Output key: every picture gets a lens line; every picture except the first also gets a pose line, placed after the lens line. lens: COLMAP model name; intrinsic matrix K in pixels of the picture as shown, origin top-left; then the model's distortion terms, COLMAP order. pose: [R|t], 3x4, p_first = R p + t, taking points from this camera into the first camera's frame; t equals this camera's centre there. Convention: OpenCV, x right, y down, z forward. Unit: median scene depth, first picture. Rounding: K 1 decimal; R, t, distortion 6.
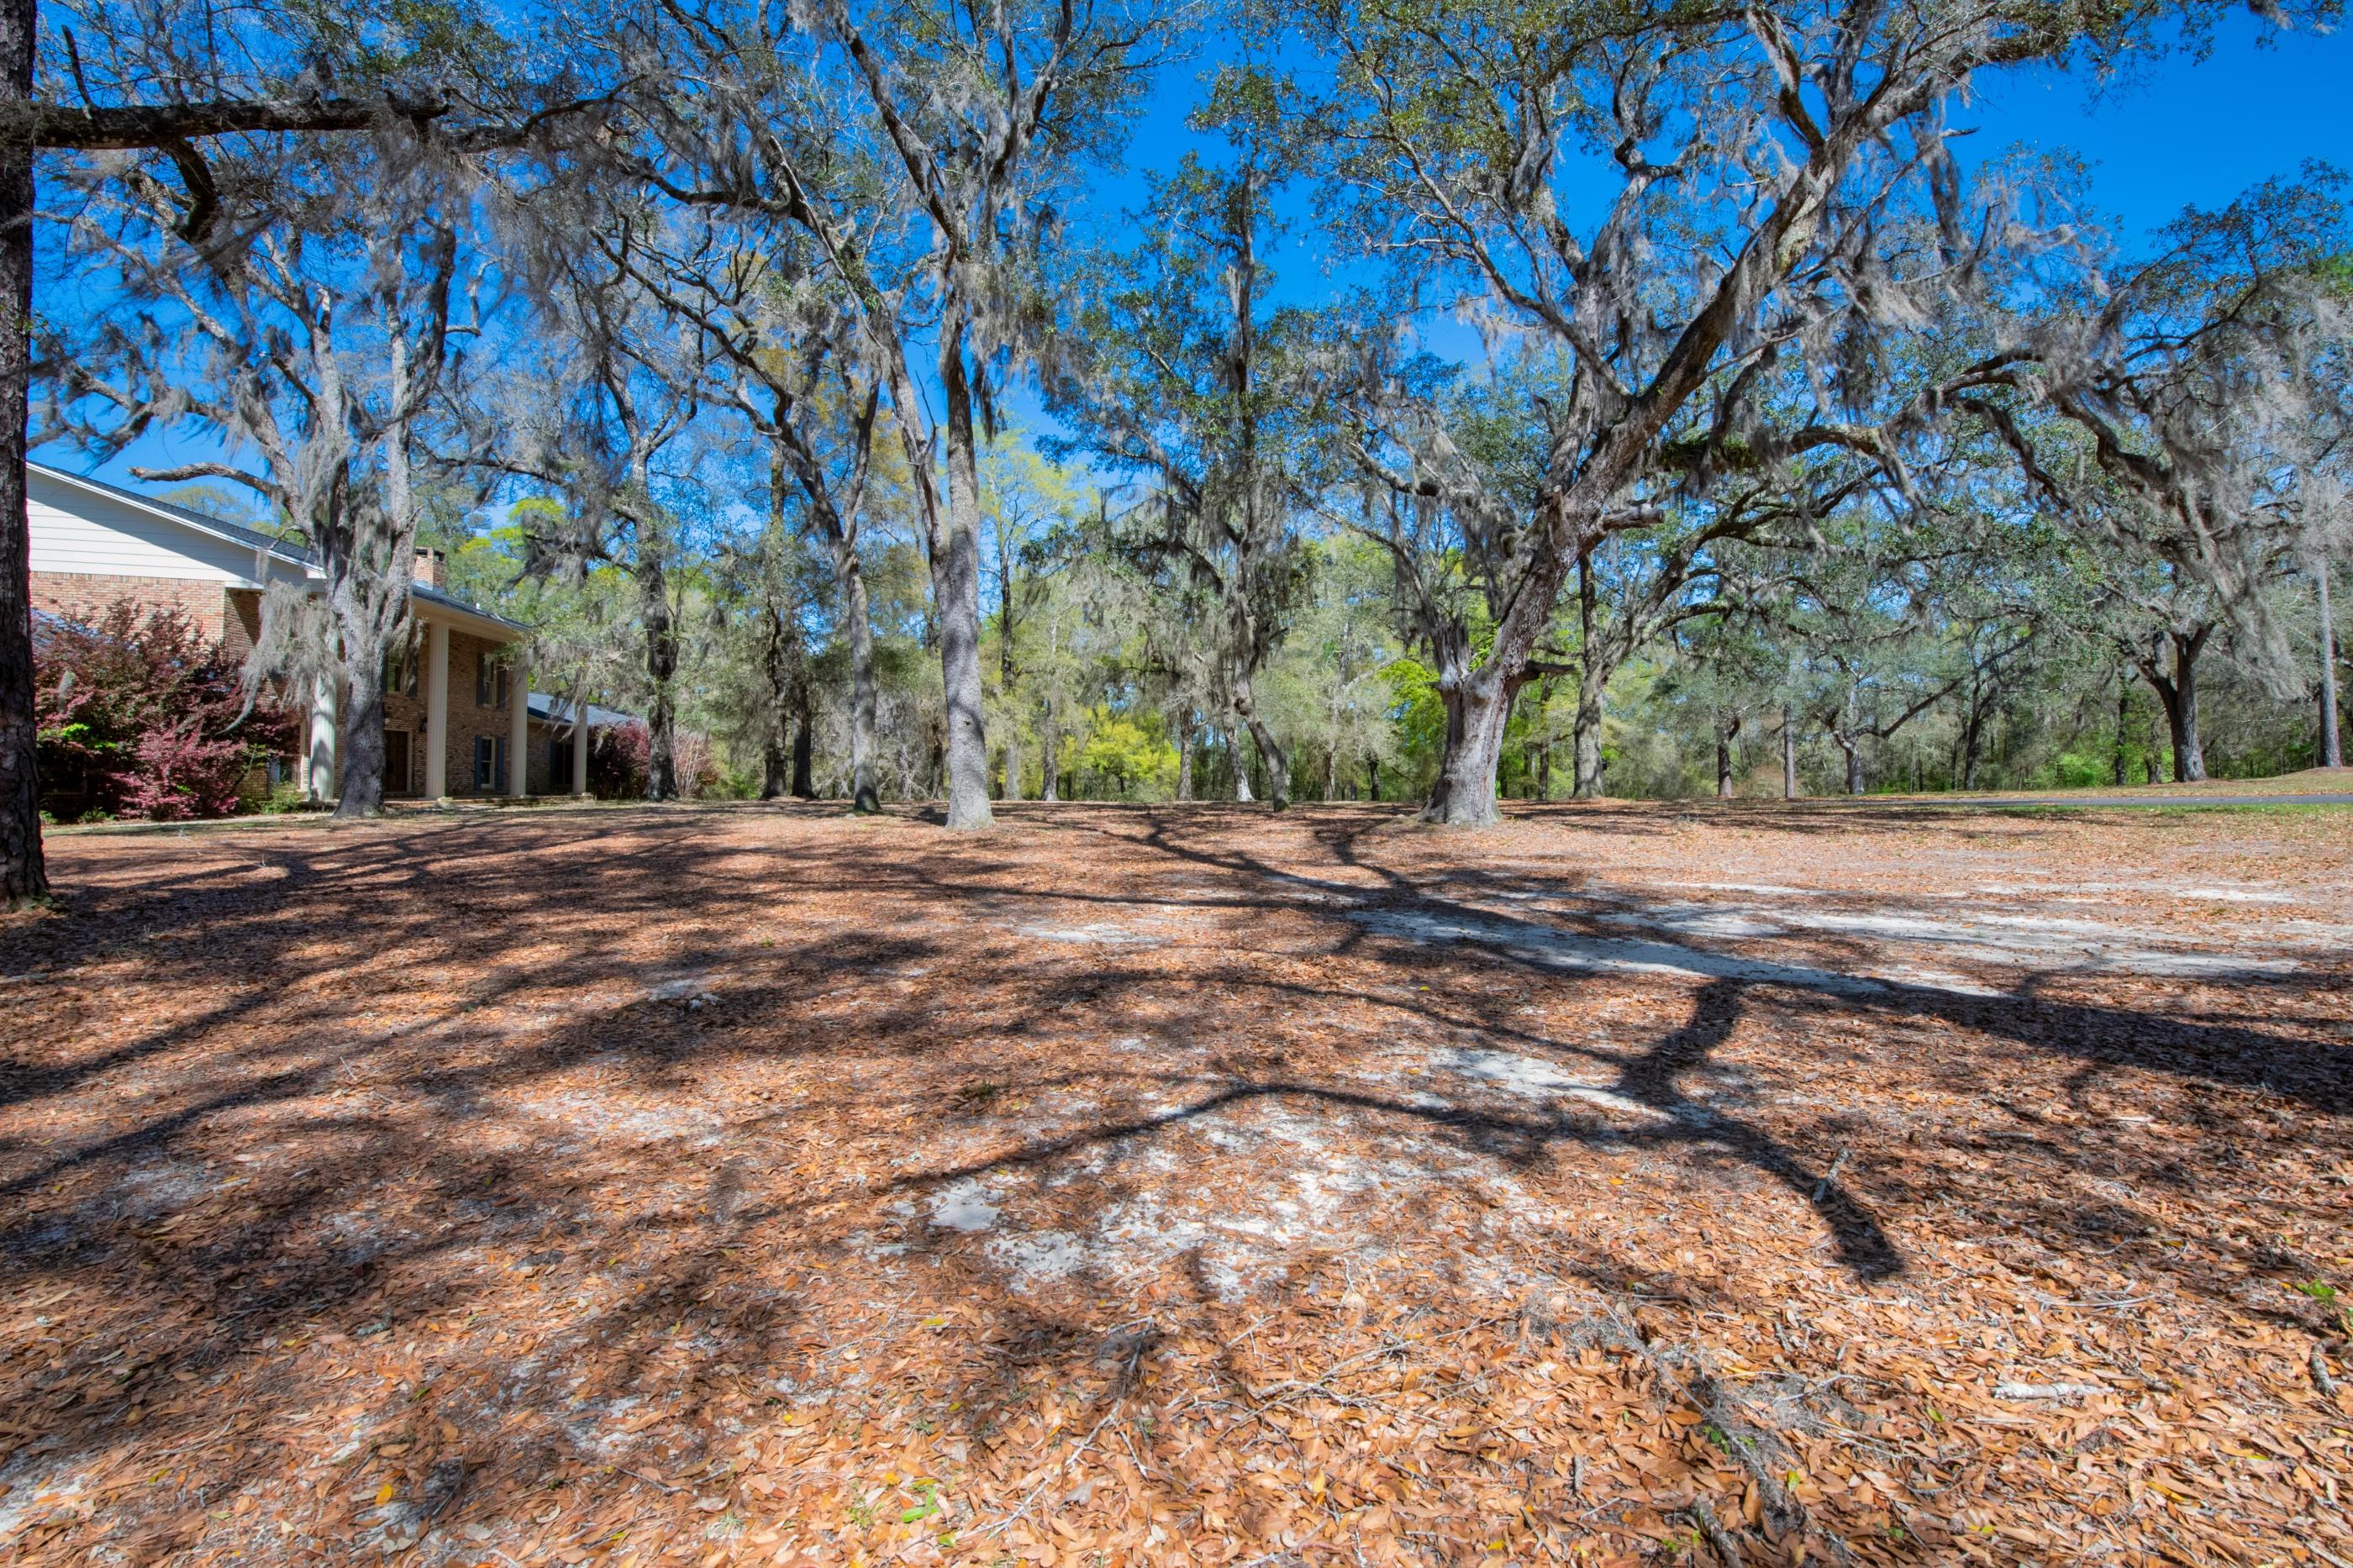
lens RADIAL K [[937.2, 0, 1199.3], [0, 937.2, 788.8], [0, 0, 1]] dist [-0.011384, -0.006118]
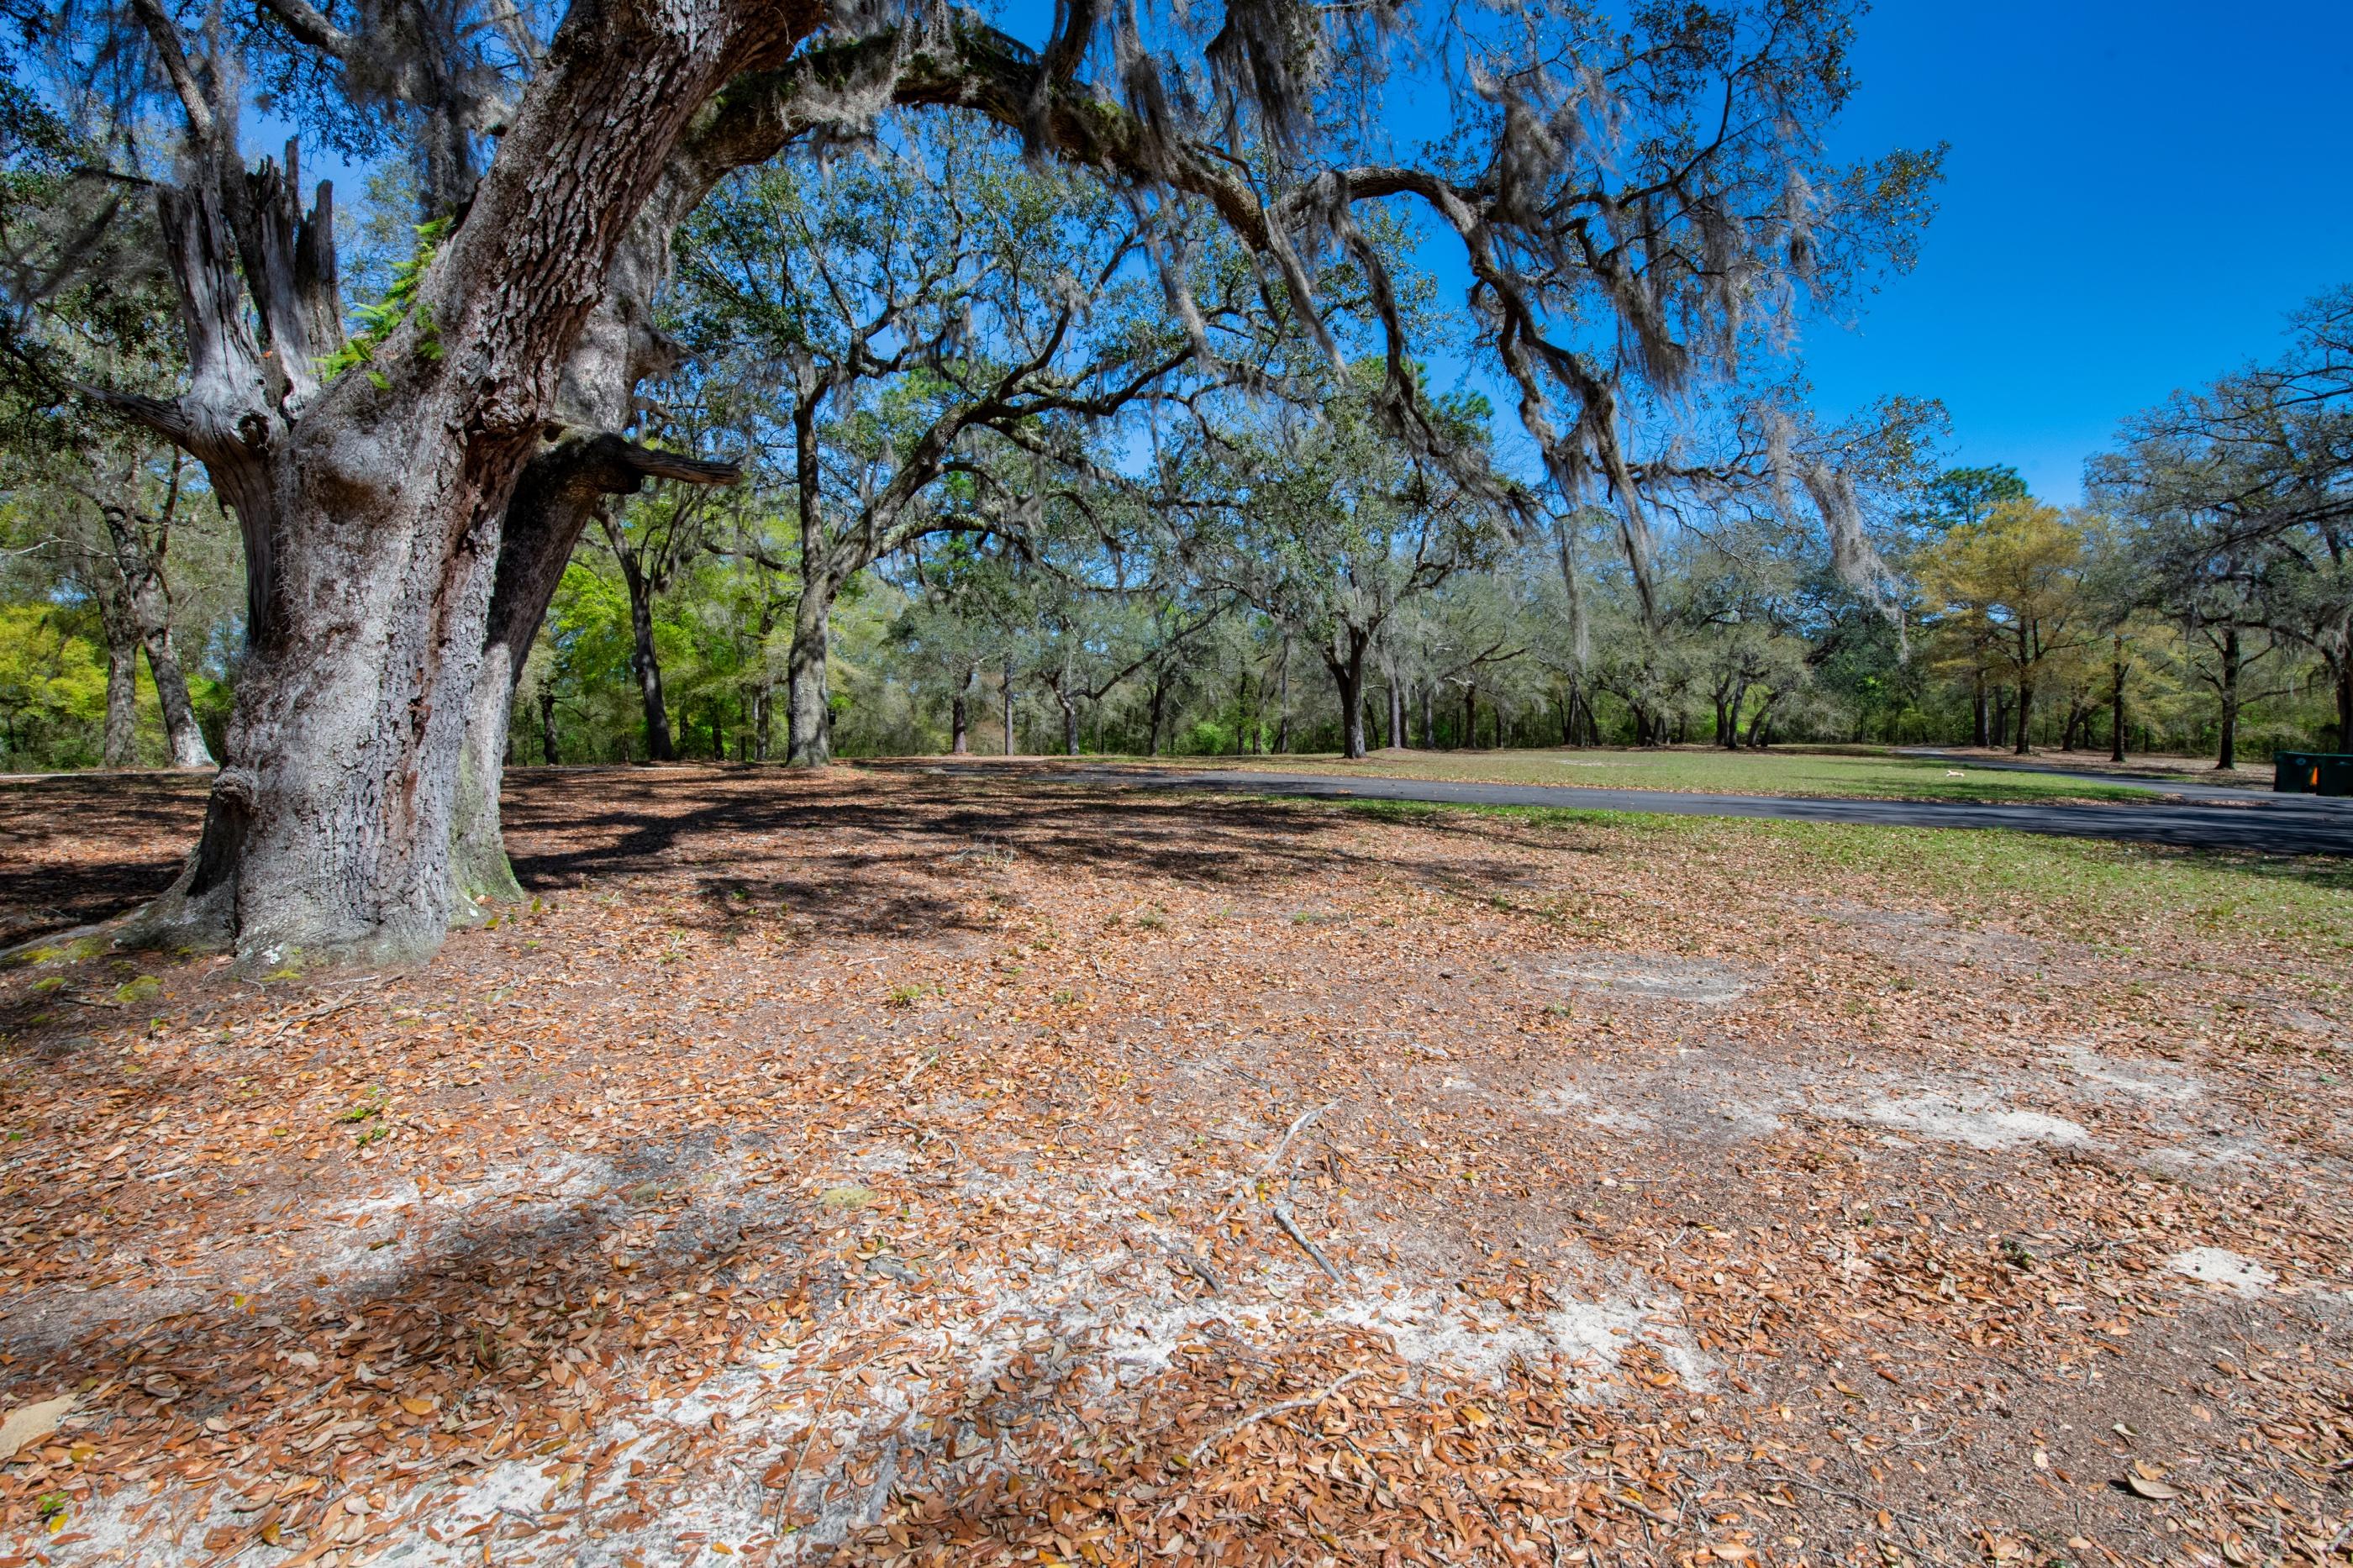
lens RADIAL K [[937.2, 0, 1199.3], [0, 937.2, 788.8], [0, 0, 1]] dist [-0.011384, -0.006118]
pose [[0.711324, -0.020095, 0.702576, 0.077341], [-0.019539, 0.998640, 0.048346, -0.007526], [-0.702592, -0.048117, 0.709964, 0.173916]]
